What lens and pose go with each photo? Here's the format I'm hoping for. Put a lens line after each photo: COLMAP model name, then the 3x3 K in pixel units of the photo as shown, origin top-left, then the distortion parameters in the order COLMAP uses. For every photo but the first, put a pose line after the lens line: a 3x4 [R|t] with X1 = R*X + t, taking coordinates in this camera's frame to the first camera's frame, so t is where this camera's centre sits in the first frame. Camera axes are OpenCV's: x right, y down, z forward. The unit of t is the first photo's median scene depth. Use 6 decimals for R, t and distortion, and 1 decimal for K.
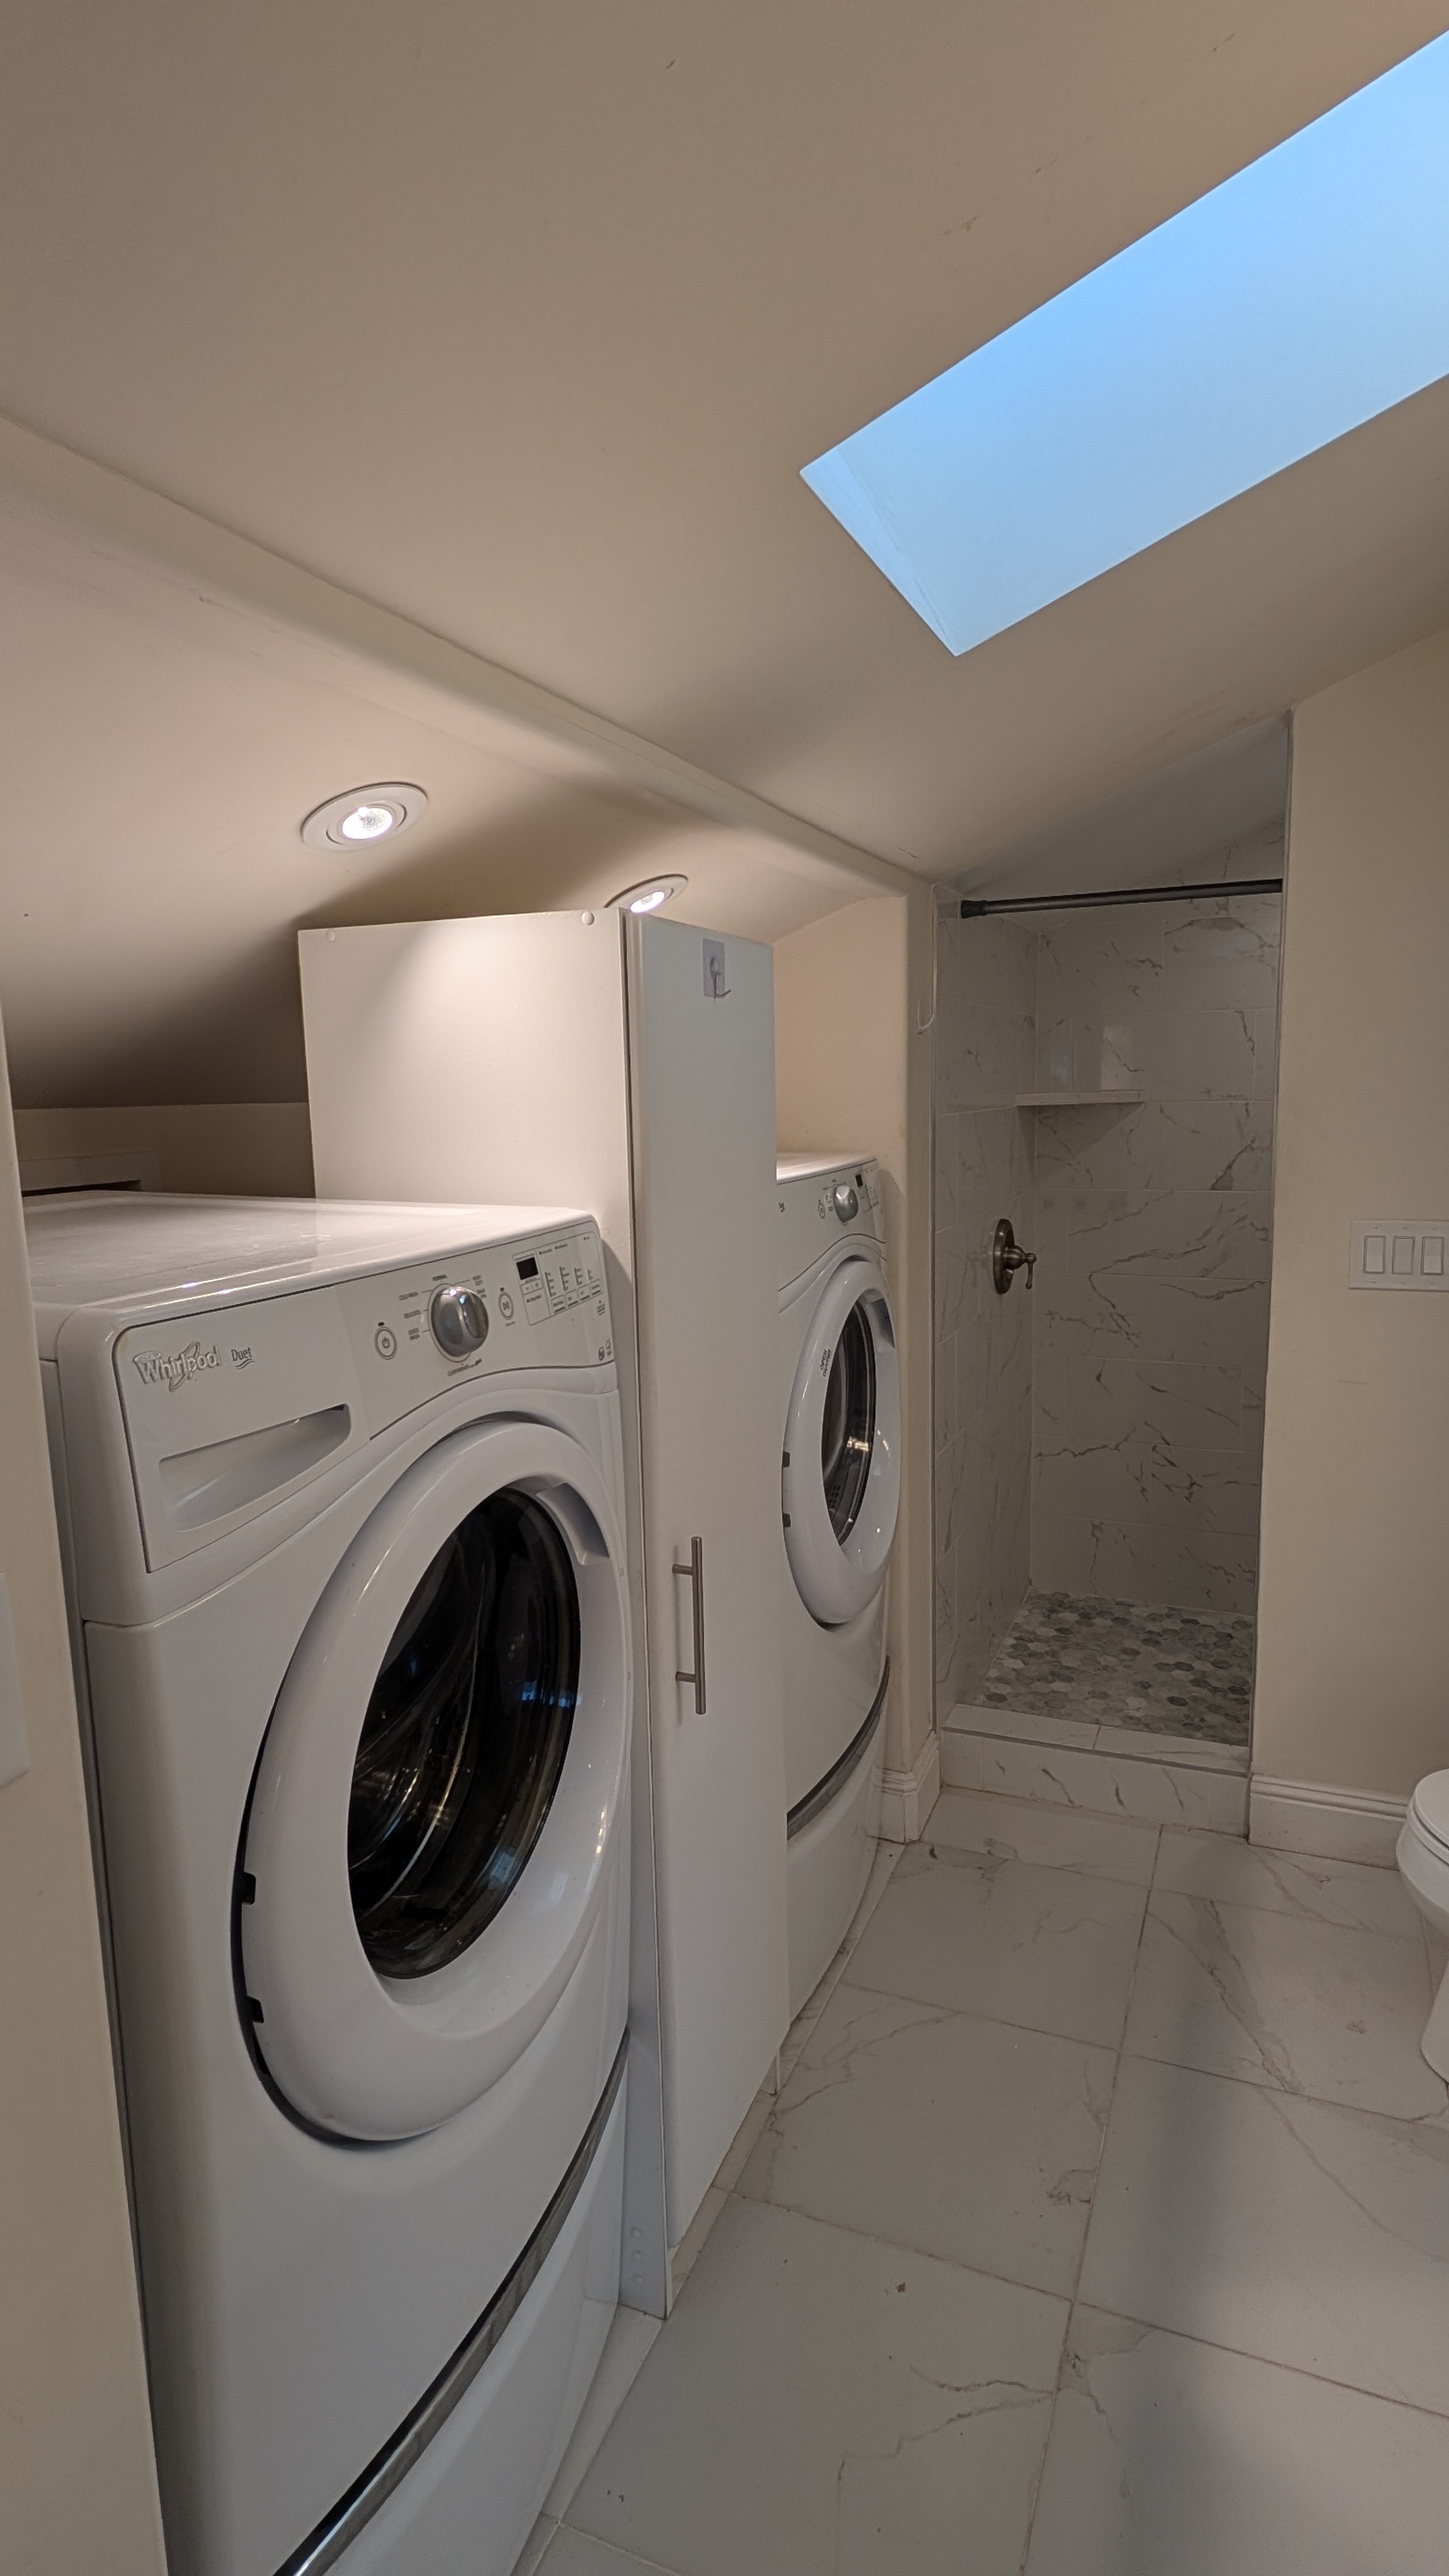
lens RADIAL K [[1342.2, 0, 751.2], [0, 1342.2, 1293.2], [0, 0, 1]] dist [0.000701, -0.000930]
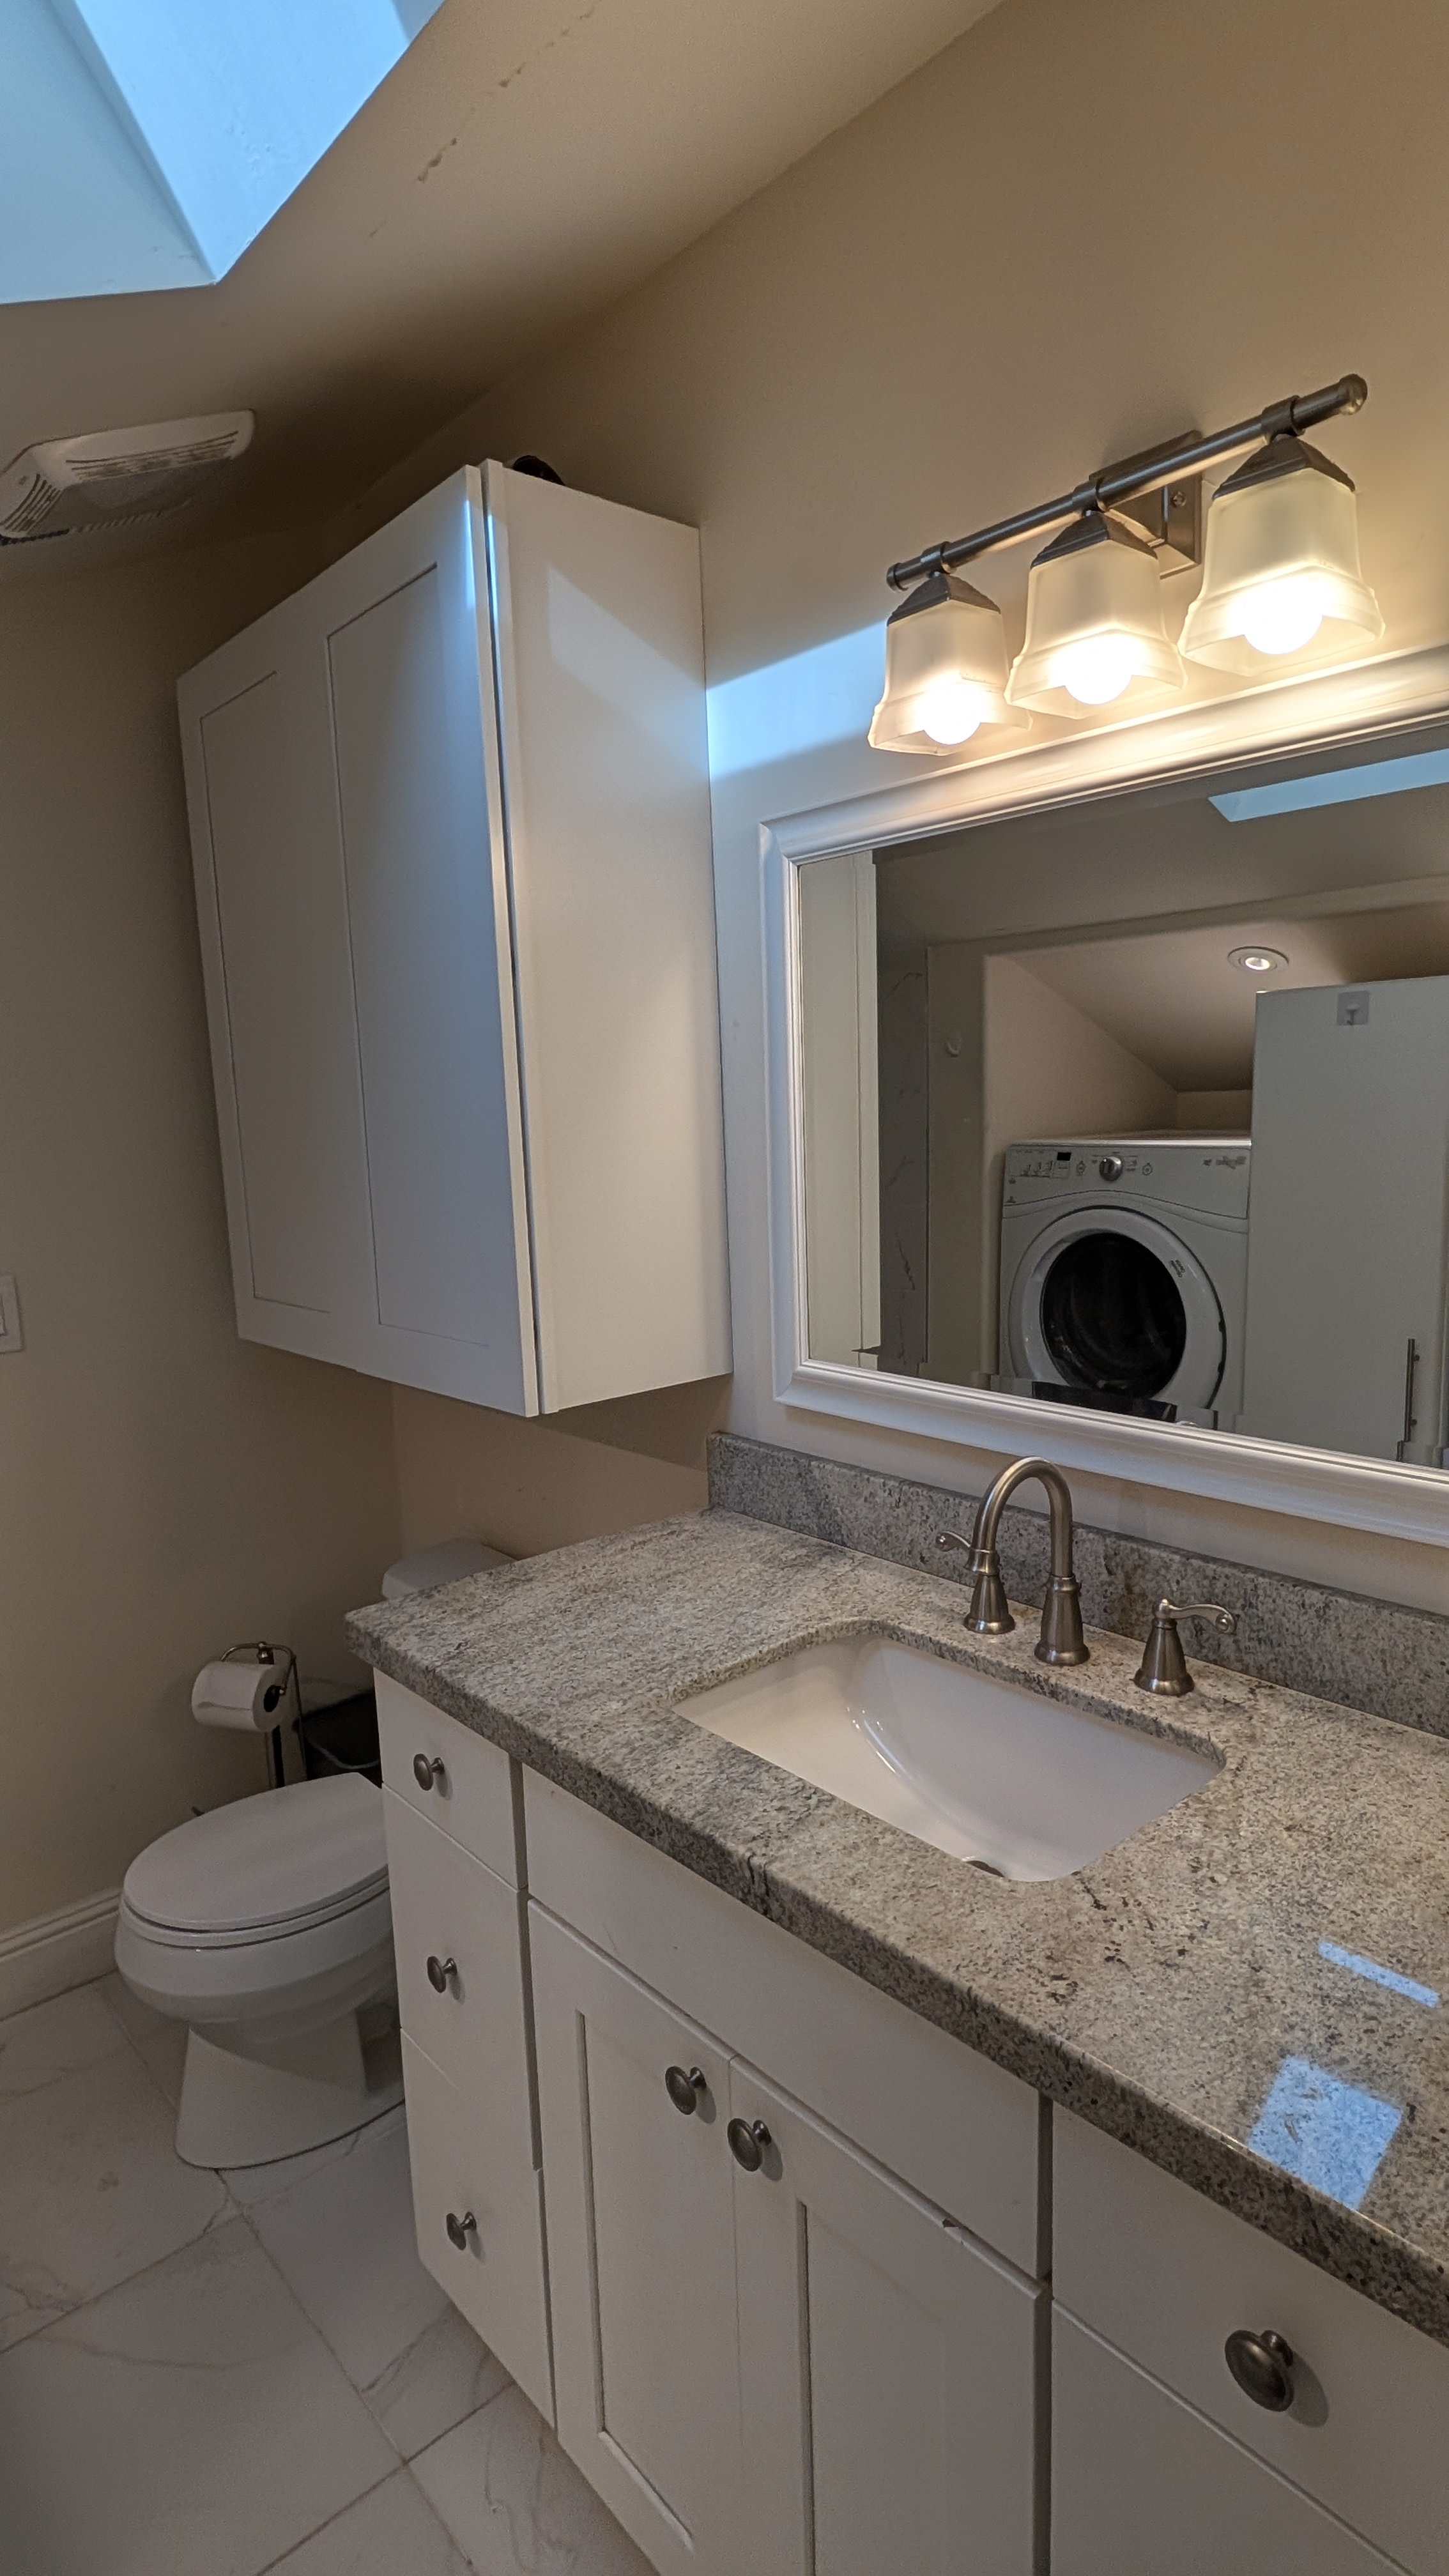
lens RADIAL K [[1342.2, 0, 739.6], [0, 1342.2, 1292.2], [0, 0, 1]] dist [0.000701, -0.000930]
pose [[0.449923, -0.127264, 0.883953, -0.044159], [0.163426, 0.984813, 0.058603, -0.009830], [-0.877987, 0.118094, 0.463889, 0.096576]]
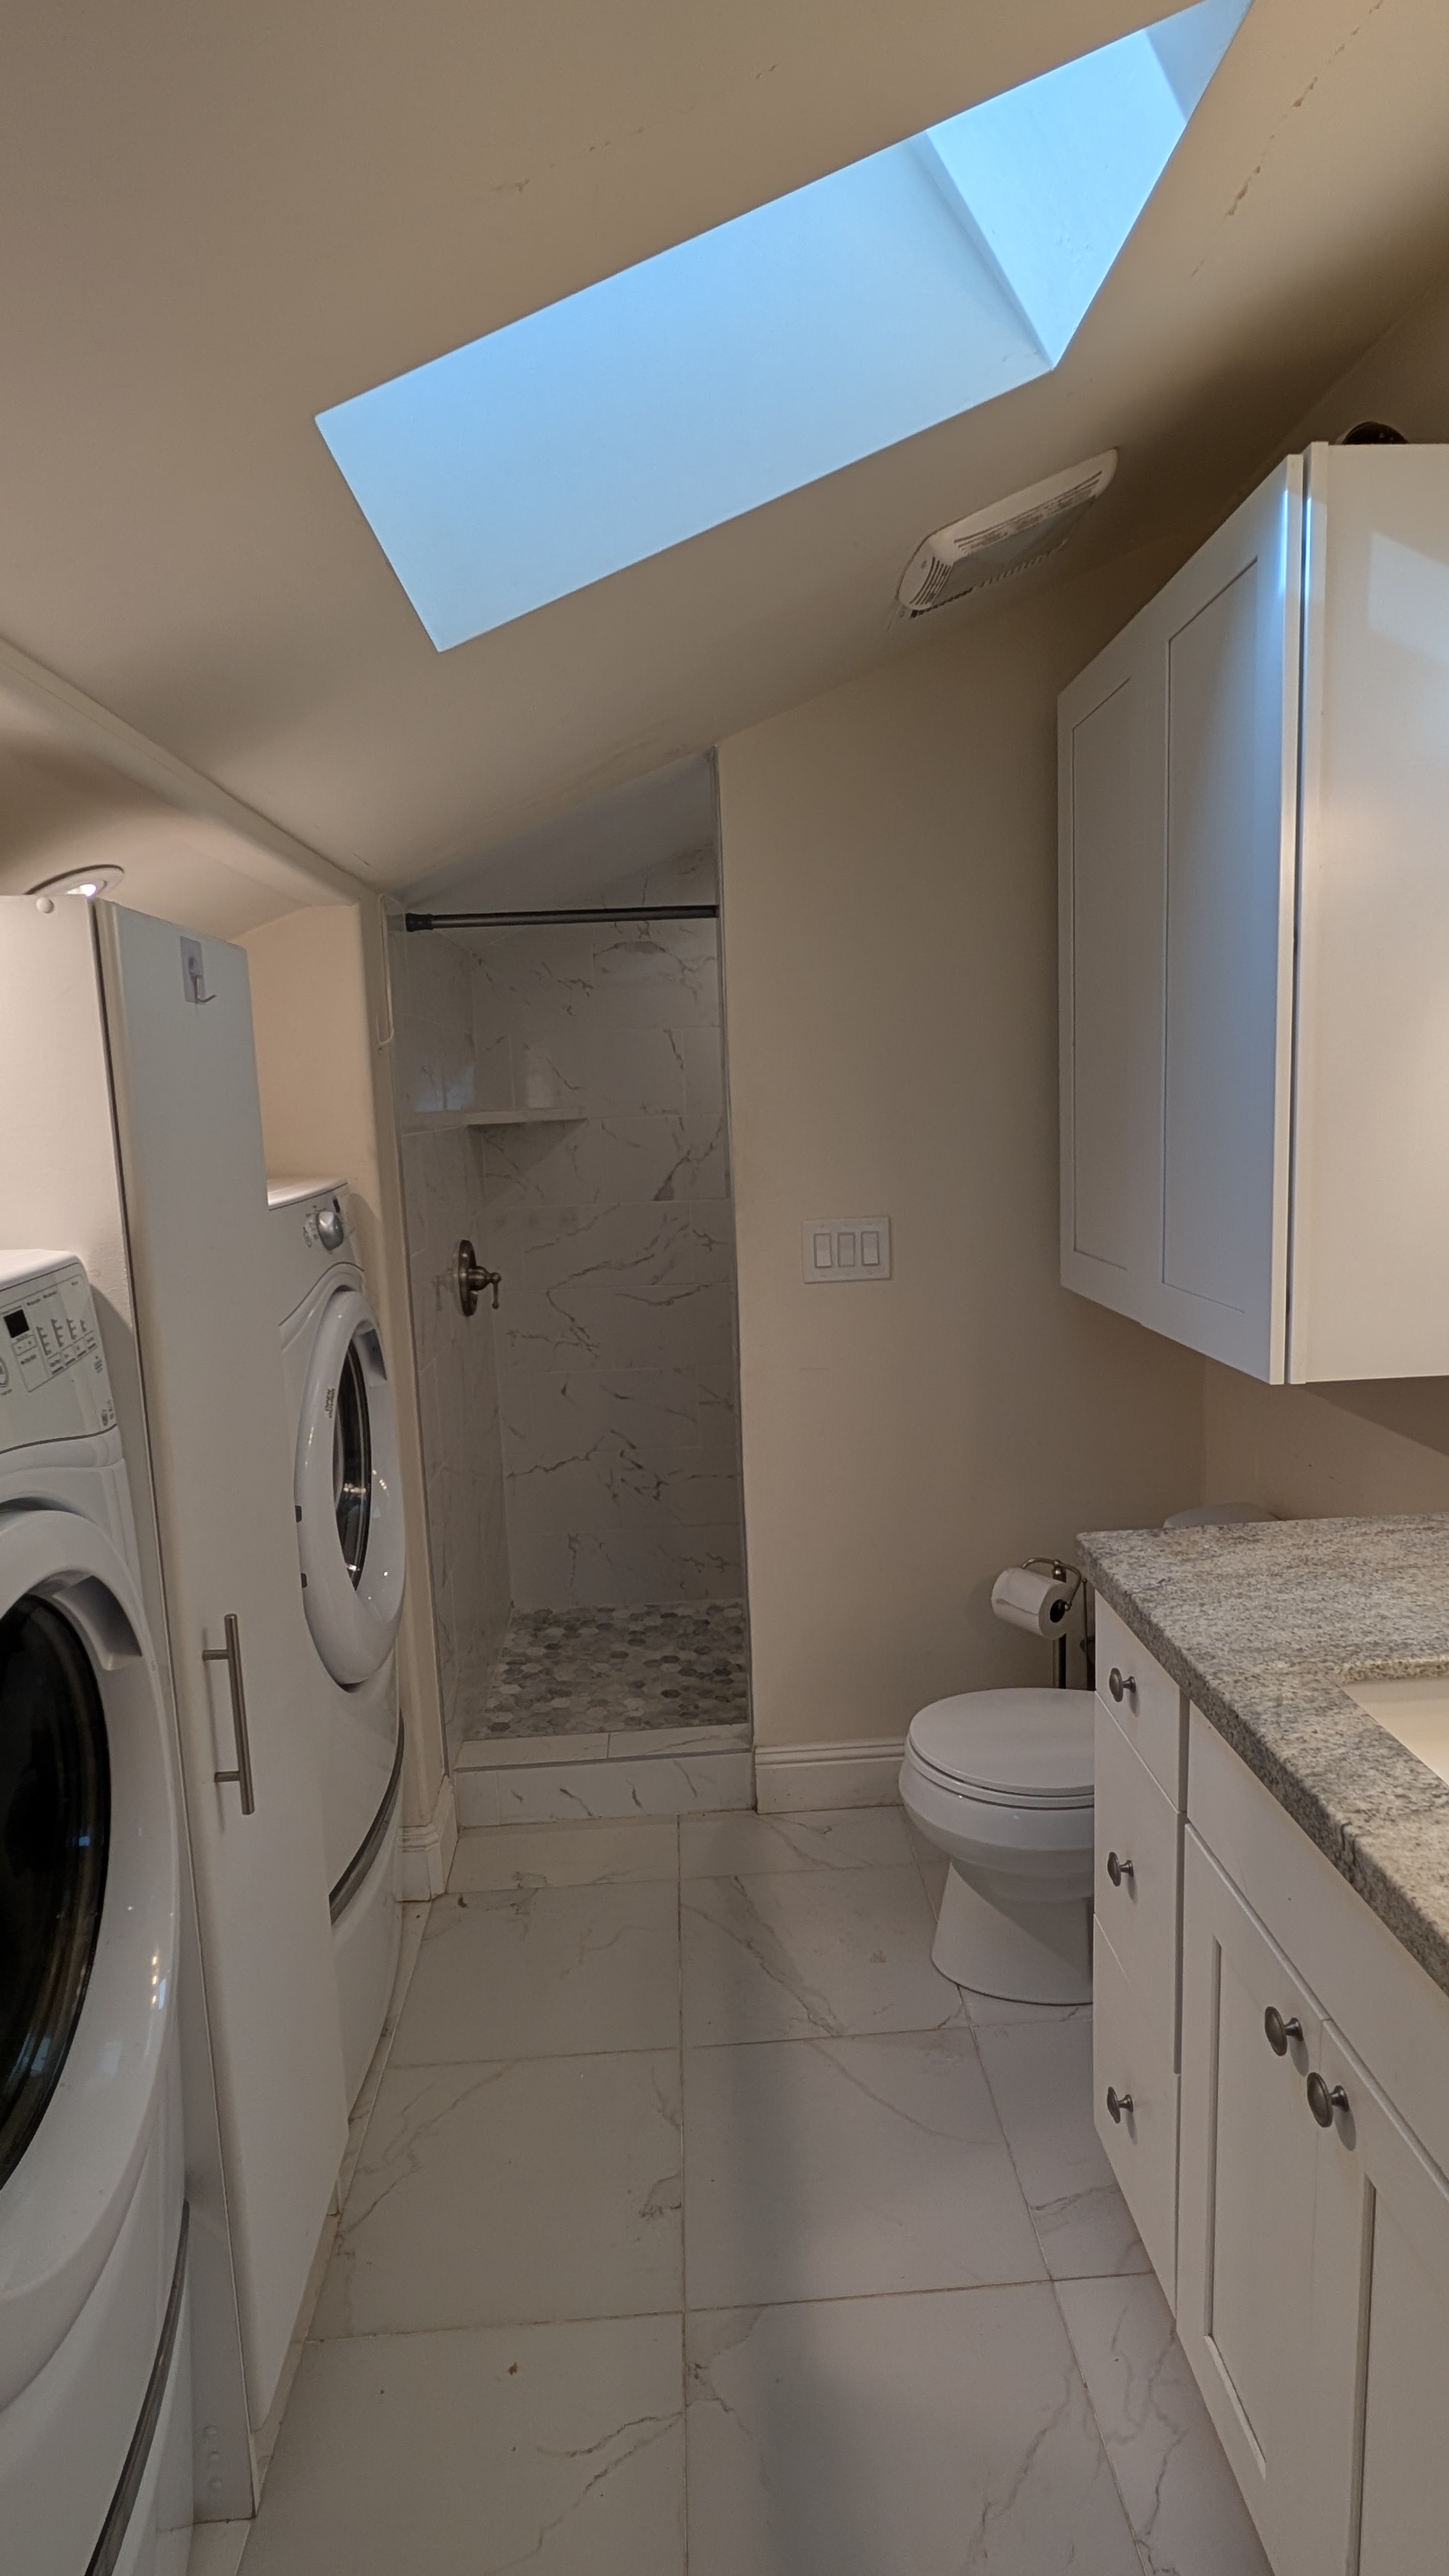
lens RADIAL K [[1342.2, 0, 750.8], [0, 1342.2, 1292.3], [0, 0, 1]] dist [0.000701, -0.000930]
pose [[0.905341, -0.076275, 0.417780, -0.035610], [0.083717, 0.996489, 0.000513, -0.000175], [-0.416353, 0.034511, 0.908548, 0.022597]]
